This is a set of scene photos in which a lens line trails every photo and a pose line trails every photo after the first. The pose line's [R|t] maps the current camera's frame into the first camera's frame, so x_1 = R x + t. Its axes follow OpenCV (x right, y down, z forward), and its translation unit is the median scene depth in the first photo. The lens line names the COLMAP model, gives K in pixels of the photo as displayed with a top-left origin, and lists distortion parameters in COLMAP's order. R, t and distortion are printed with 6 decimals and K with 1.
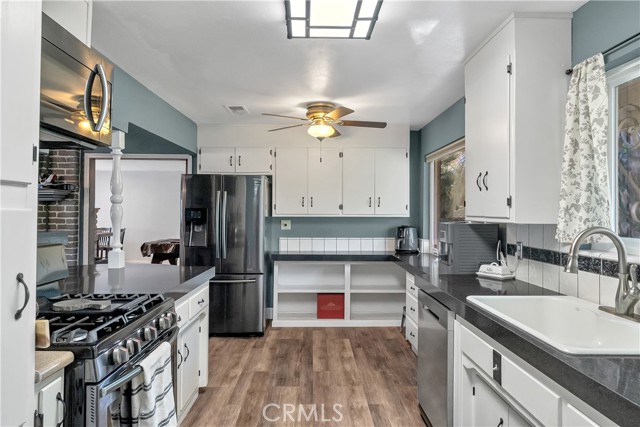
lens RADIAL K [[408.0, 0, 322.2], [0, 408.0, 205.2], [0, 0, 1]] dist [0.001652, -0.000974]
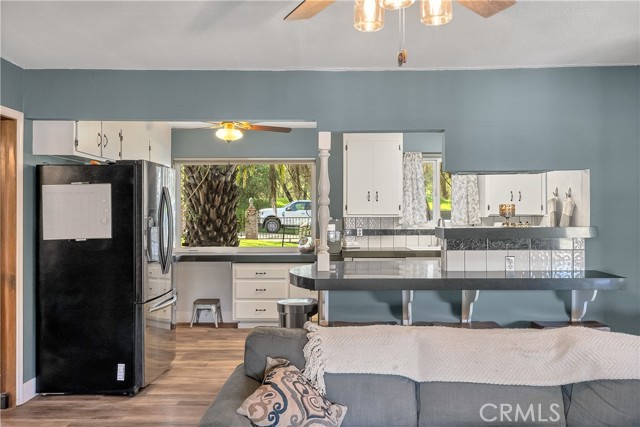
lens RADIAL K [[544.0, 0, 322.6], [0, 544.0, 210.4], [0, 0, 1]] dist [0.026342, -0.002059]
pose [[0.028404, -0.002136, 0.999594, -1.353290], [-0.014509, 0.999891, 0.002549, 0.003281], [-0.999491, -0.014576, 0.028370, 0.717197]]
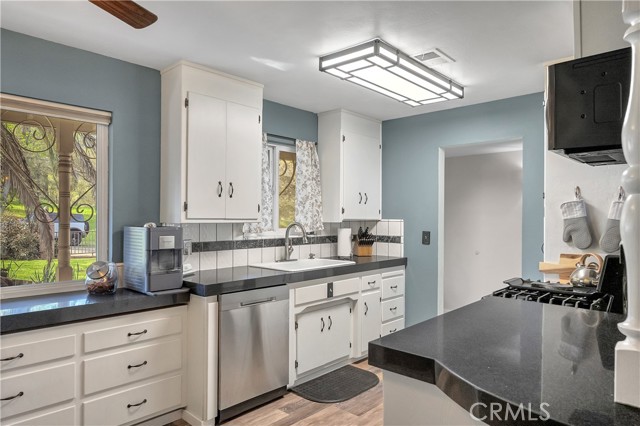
lens RADIAL K [[419.1, 0, 316.1], [0, 419.1, 215.2], [0, 0, 1]] dist [0.005273, -0.002879]
pose [[-0.714709, -0.006089, 0.699395, -0.409952], [-0.021363, 0.999686, -0.013128, 0.017645], [-0.699095, -0.024324, -0.714615, 1.046413]]
